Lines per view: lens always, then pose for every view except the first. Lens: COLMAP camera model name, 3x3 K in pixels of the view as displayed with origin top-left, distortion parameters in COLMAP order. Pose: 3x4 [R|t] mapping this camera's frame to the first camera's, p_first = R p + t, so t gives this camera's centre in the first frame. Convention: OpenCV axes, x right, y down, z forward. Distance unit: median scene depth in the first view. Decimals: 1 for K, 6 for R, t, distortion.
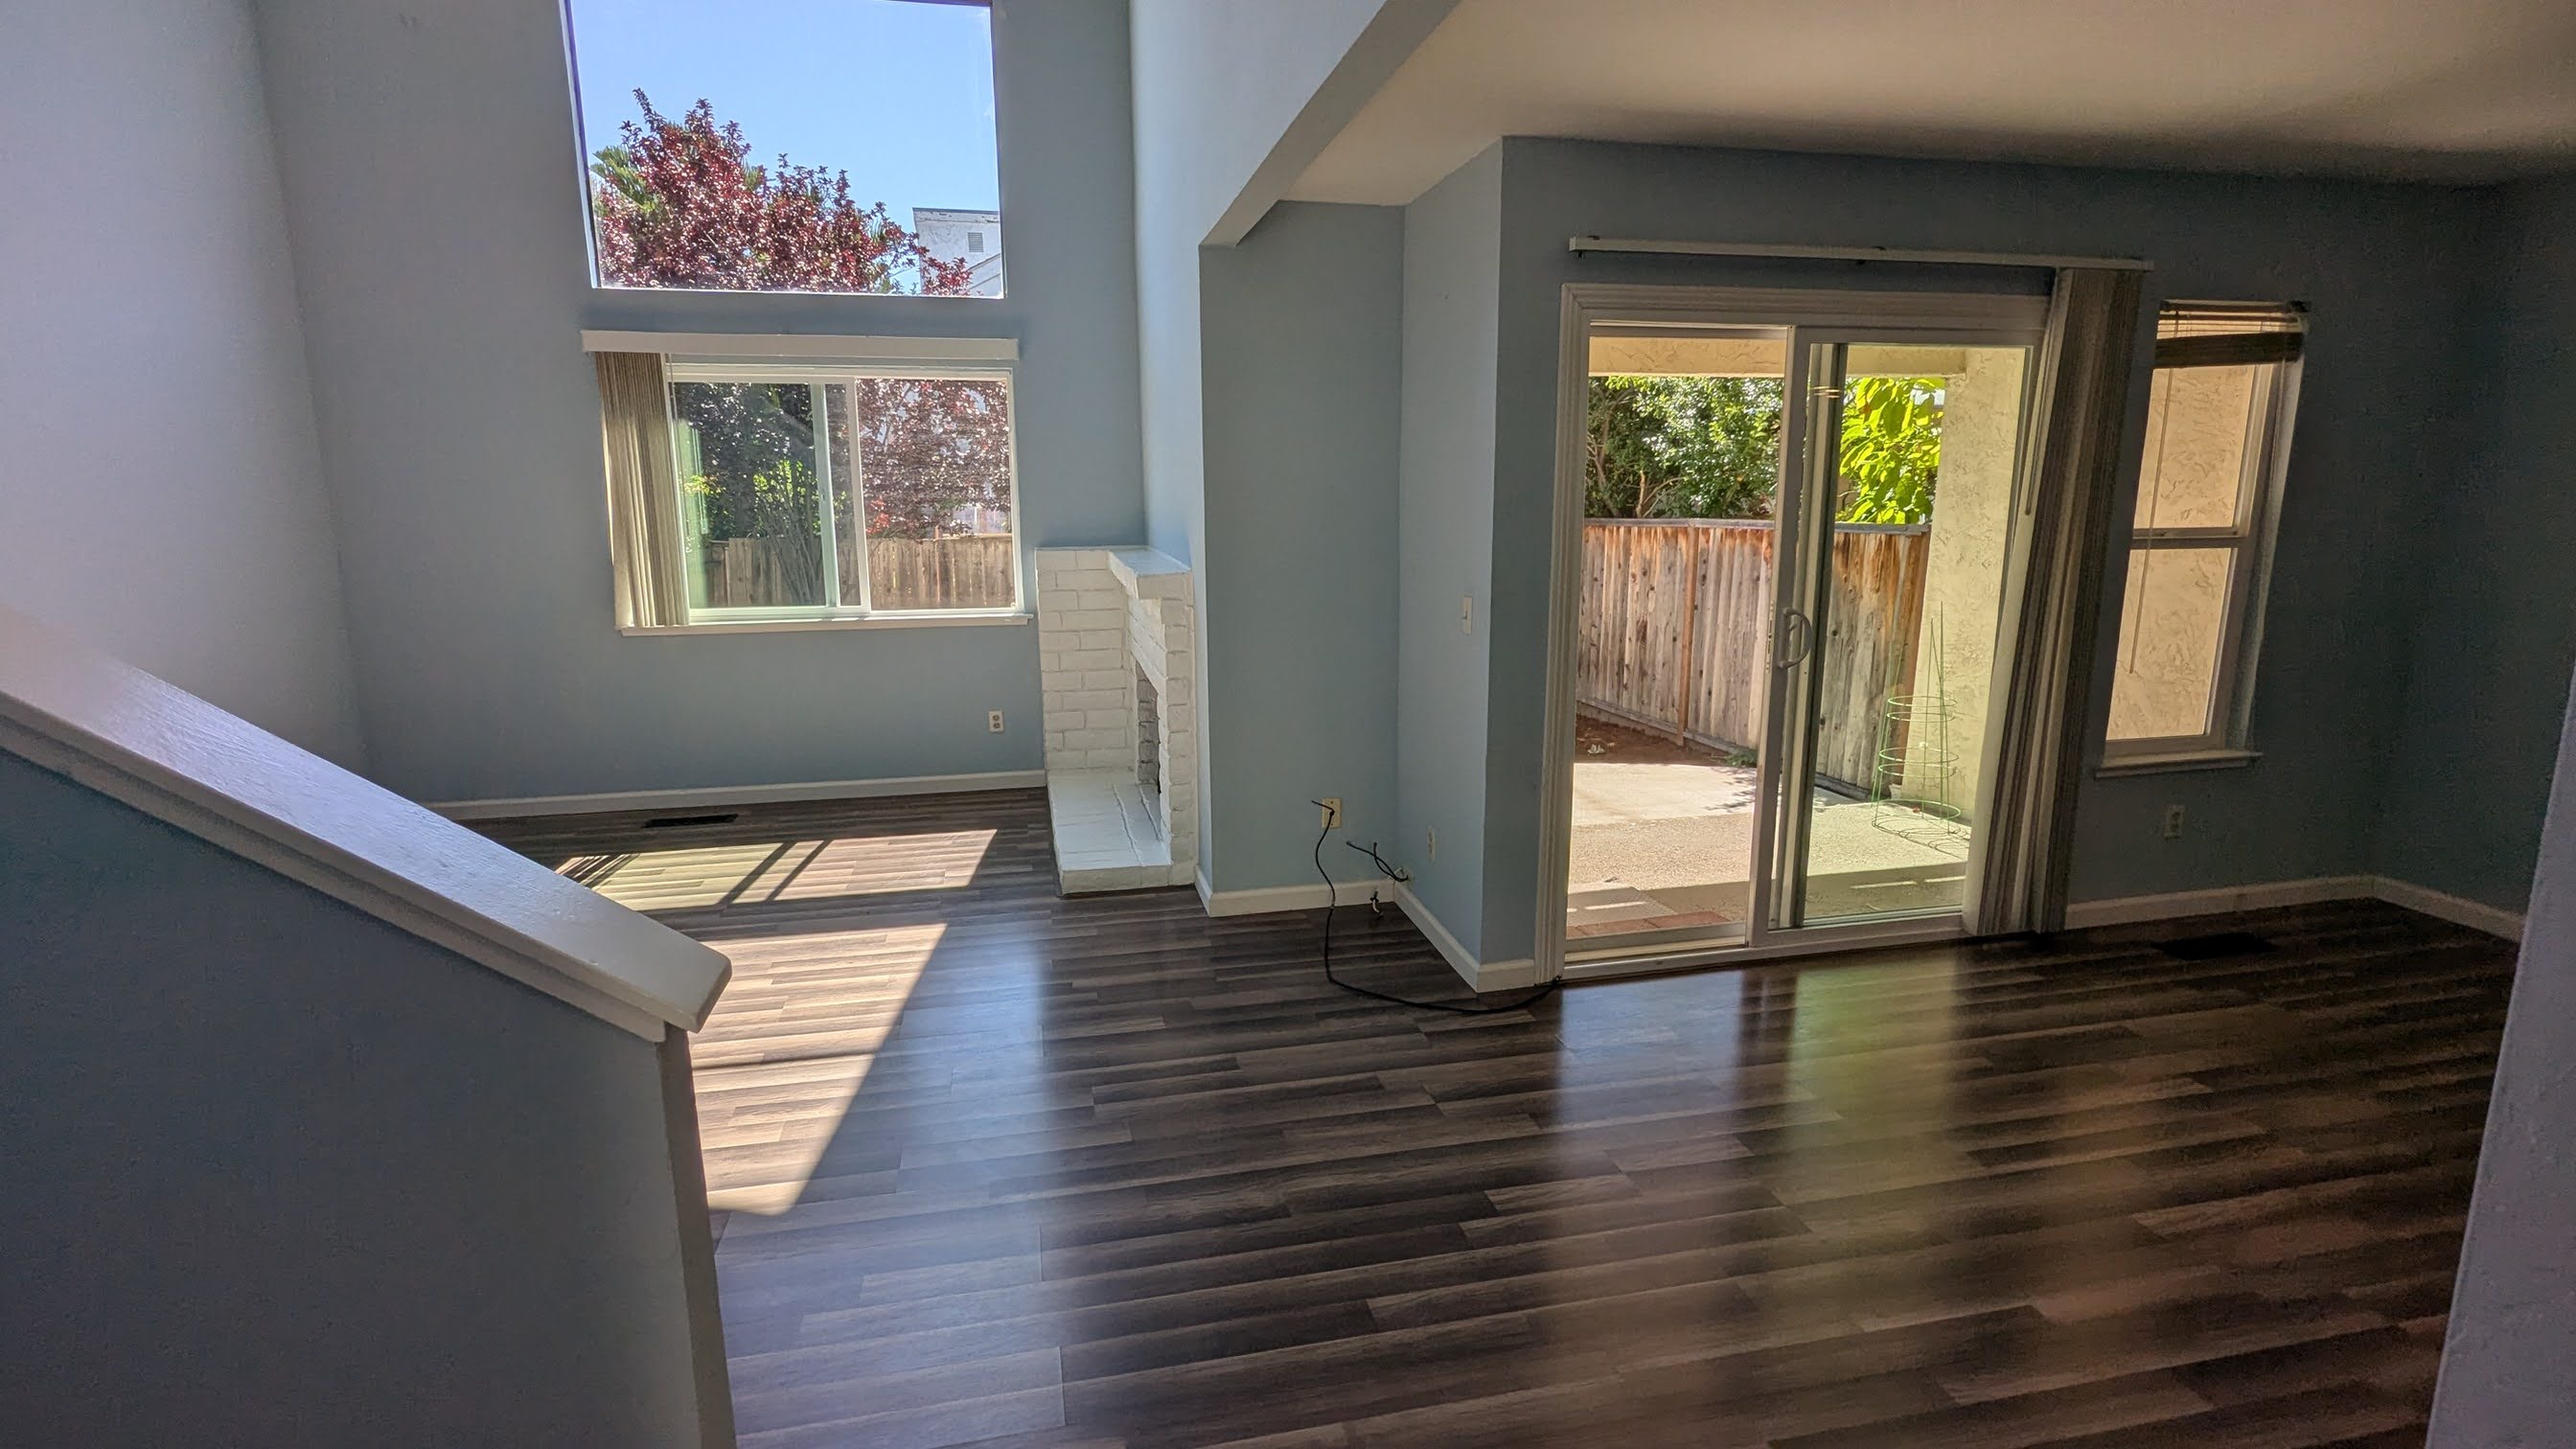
lens RADIAL K [[1219.7, 0, 1288.0], [0, 1219.7, 724.5], [0, 0, 1]] dist [-0.010720, 0.008696]
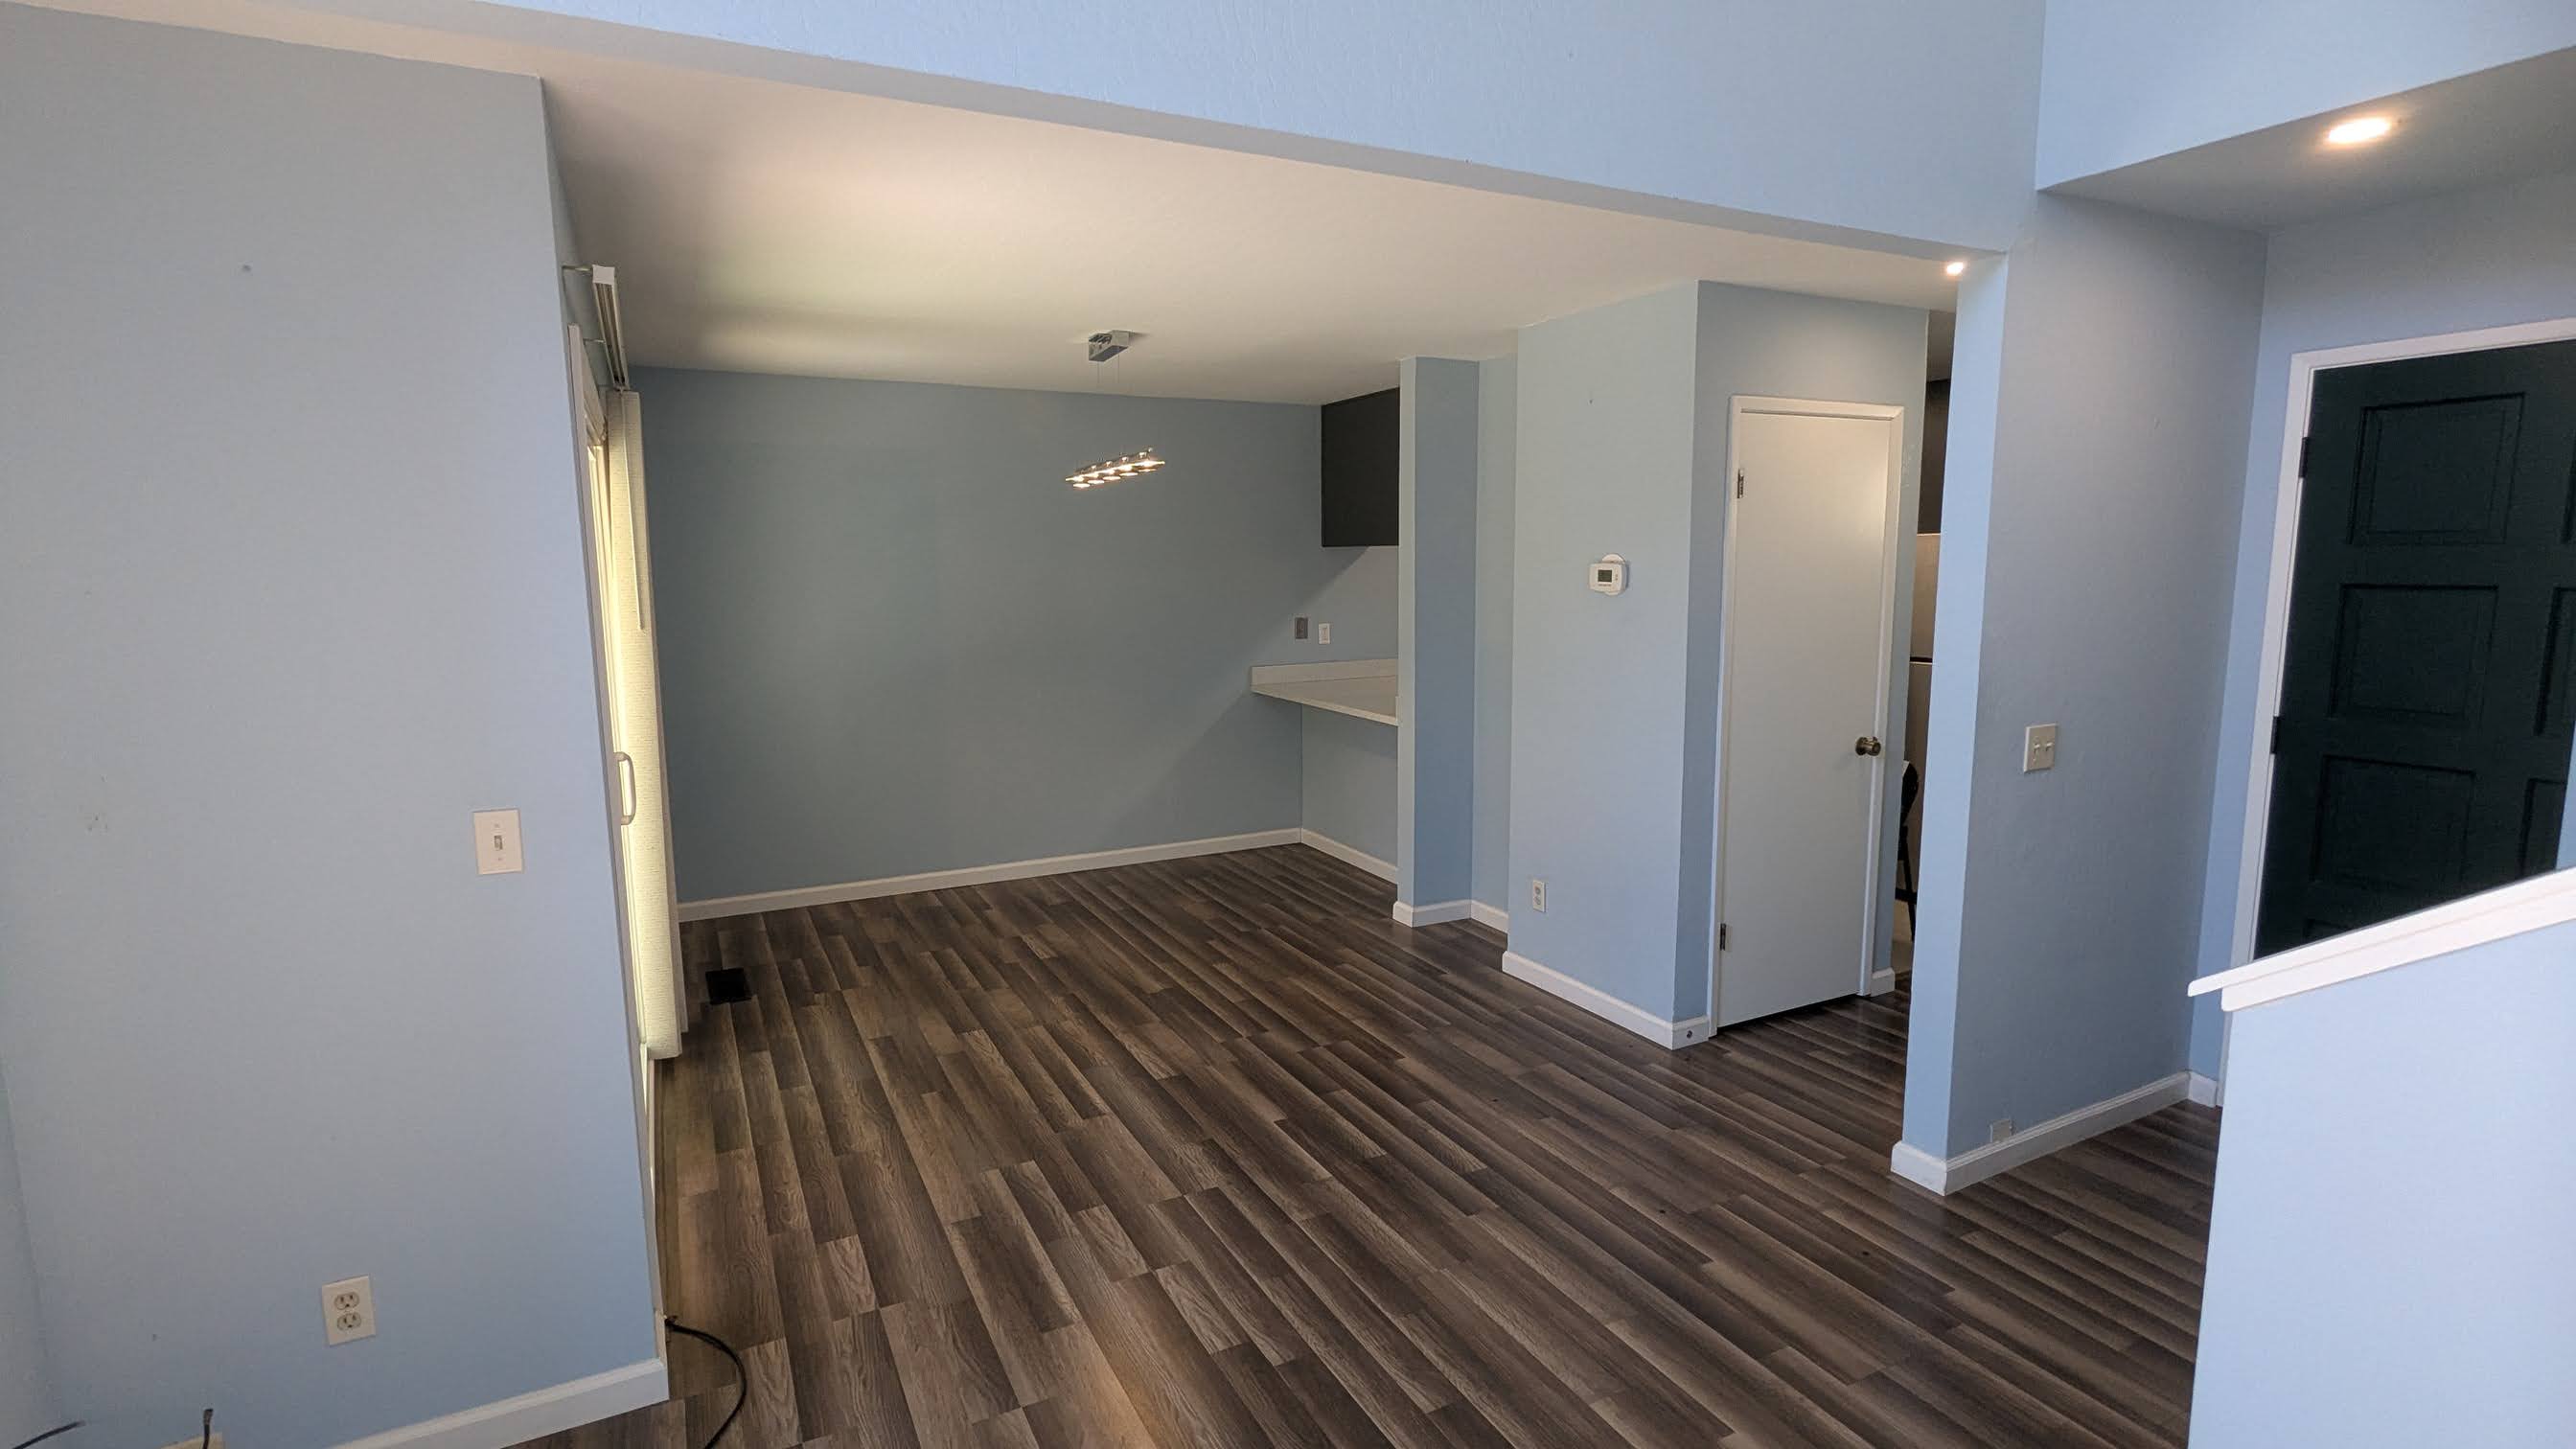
lens RADIAL K [[1219.7, 0, 1288.0], [0, 1219.7, 724.5], [0, 0, 1]] dist [-0.010720, 0.008696]
pose [[-0.257986, -0.125188, 0.958004, -0.514144], [0.203690, 0.962235, 0.180594, -0.177182], [-0.944433, 0.241726, -0.222744, 0.778895]]
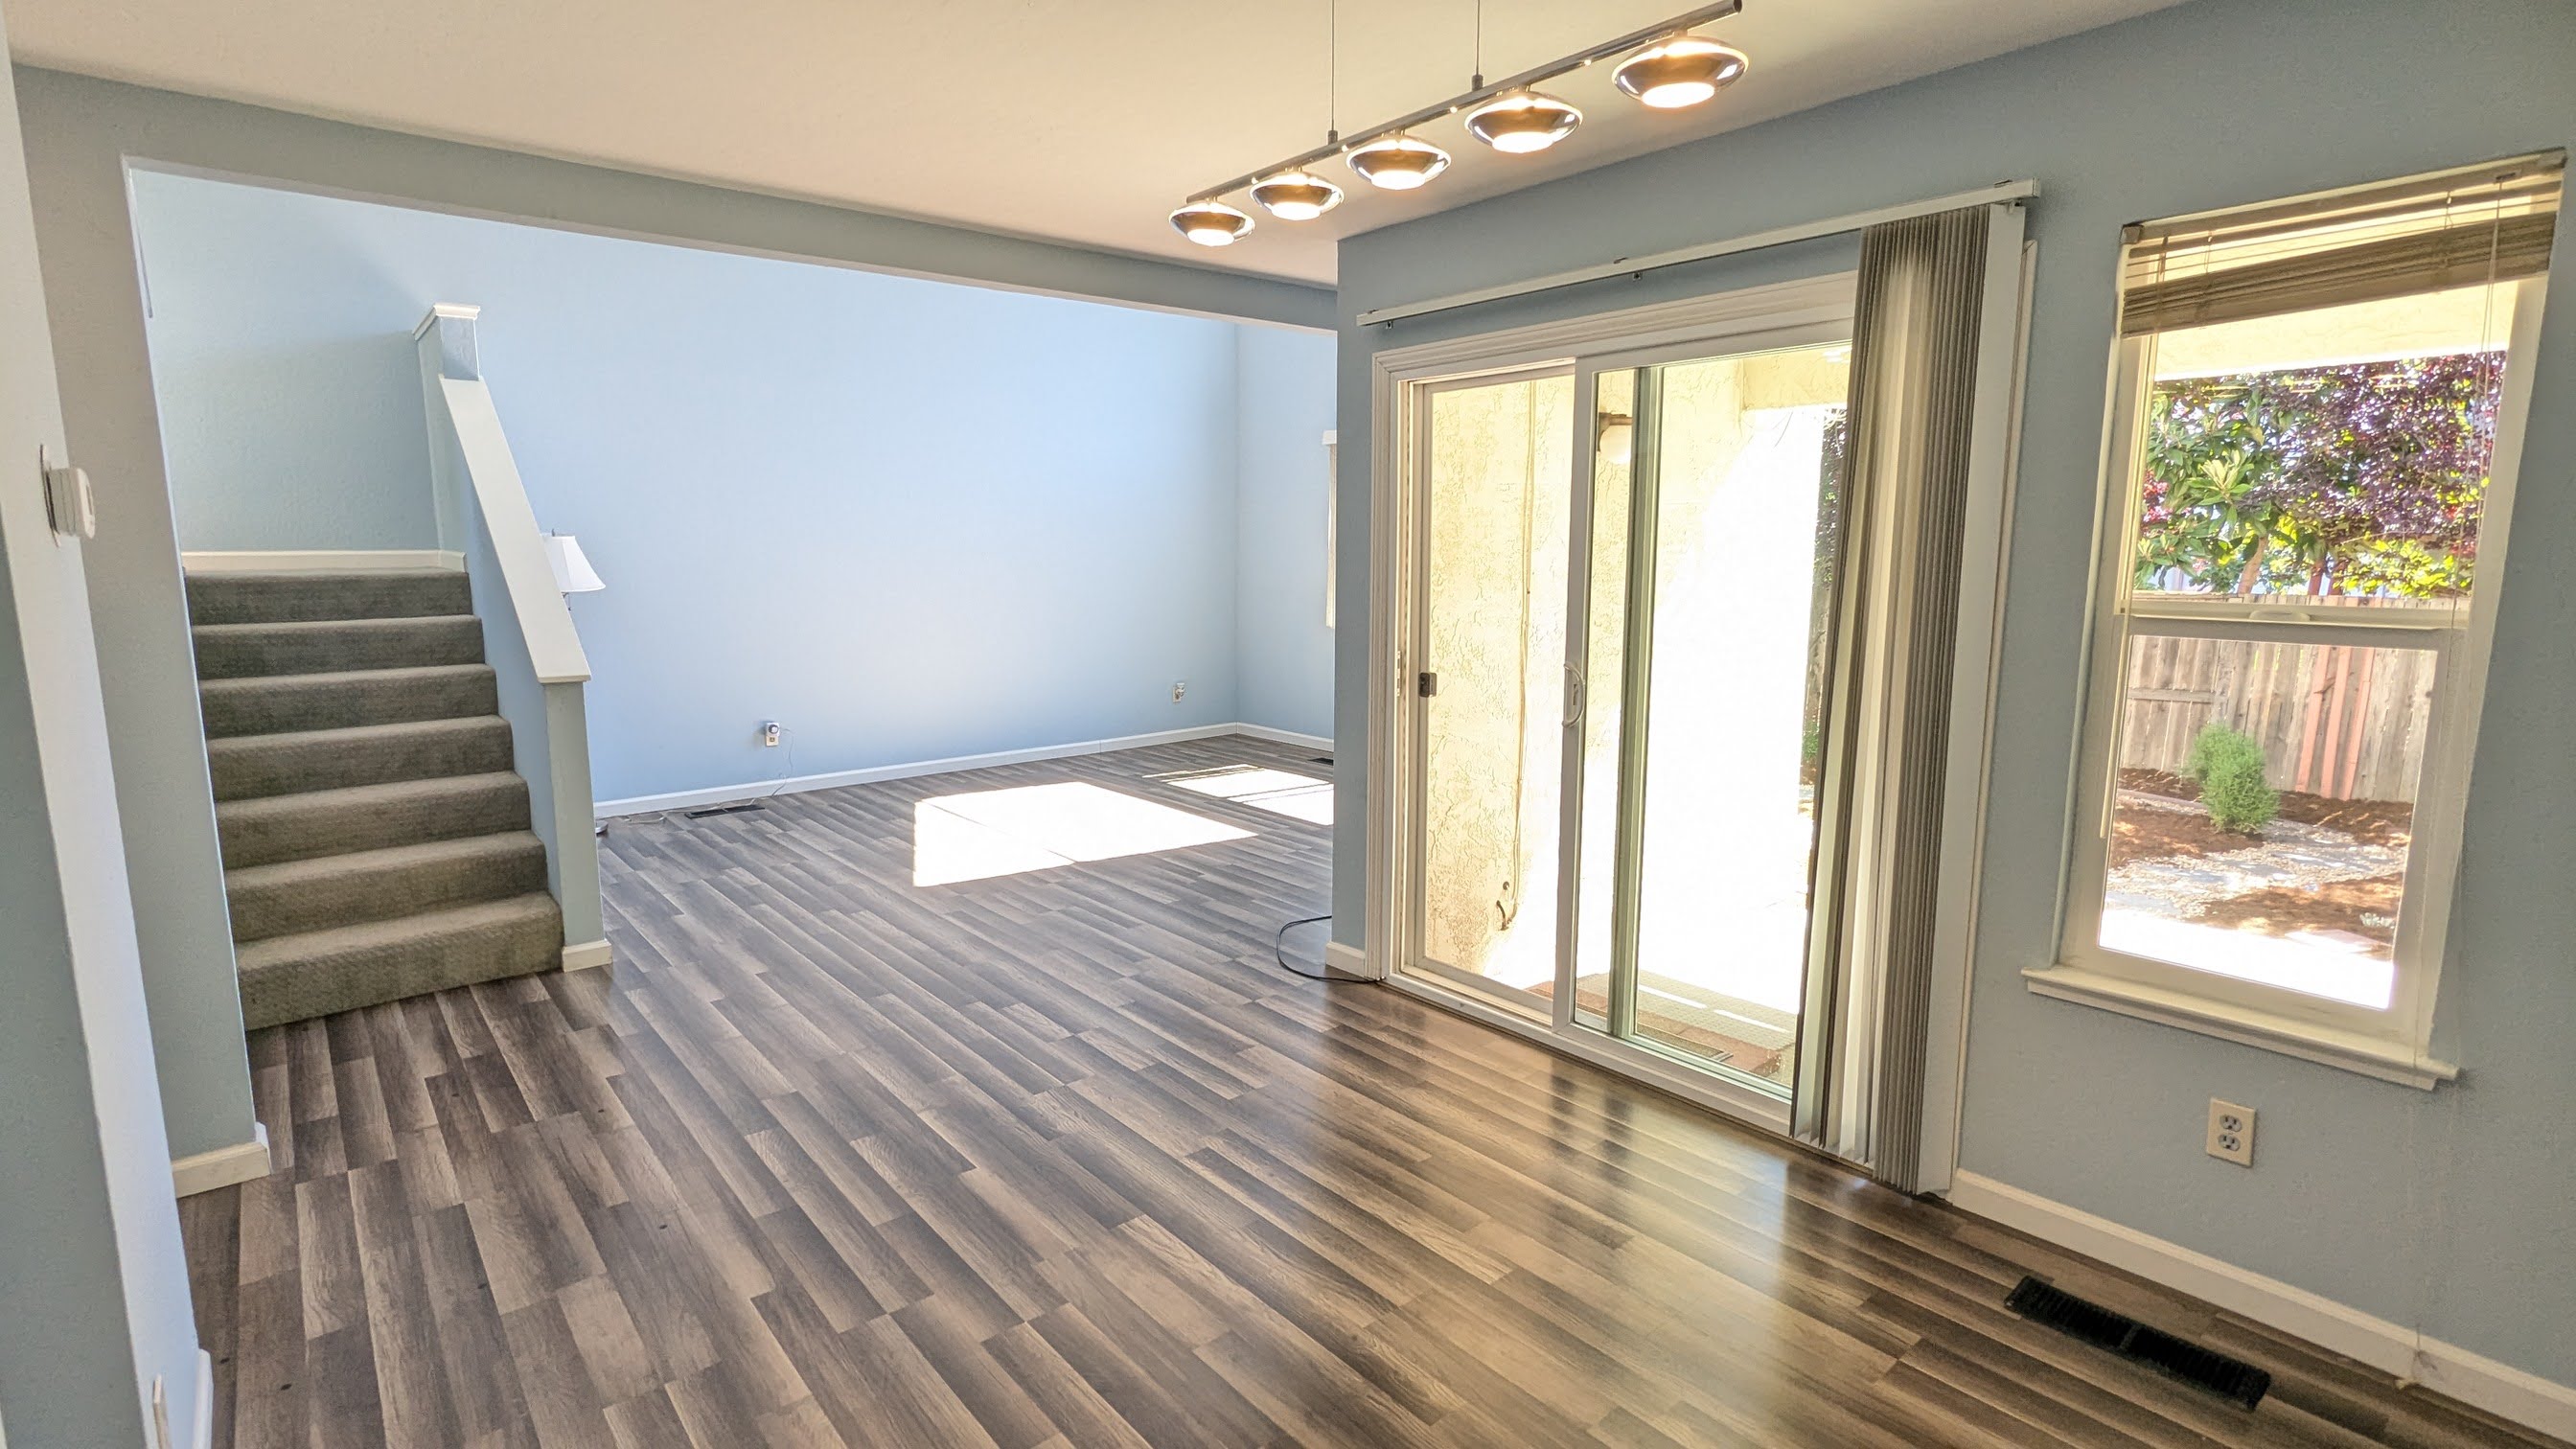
lens RADIAL K [[1206.1, 0, 1284.9], [0, 1206.1, 727.2], [0, 0, 1]] dist [-0.015542, 0.009138]
pose [[0.466504, 0.141499, -0.873128, 1.151995], [-0.178539, 0.981867, 0.063730, -0.069656], [0.866313, 0.126157, 0.483308, 0.400136]]
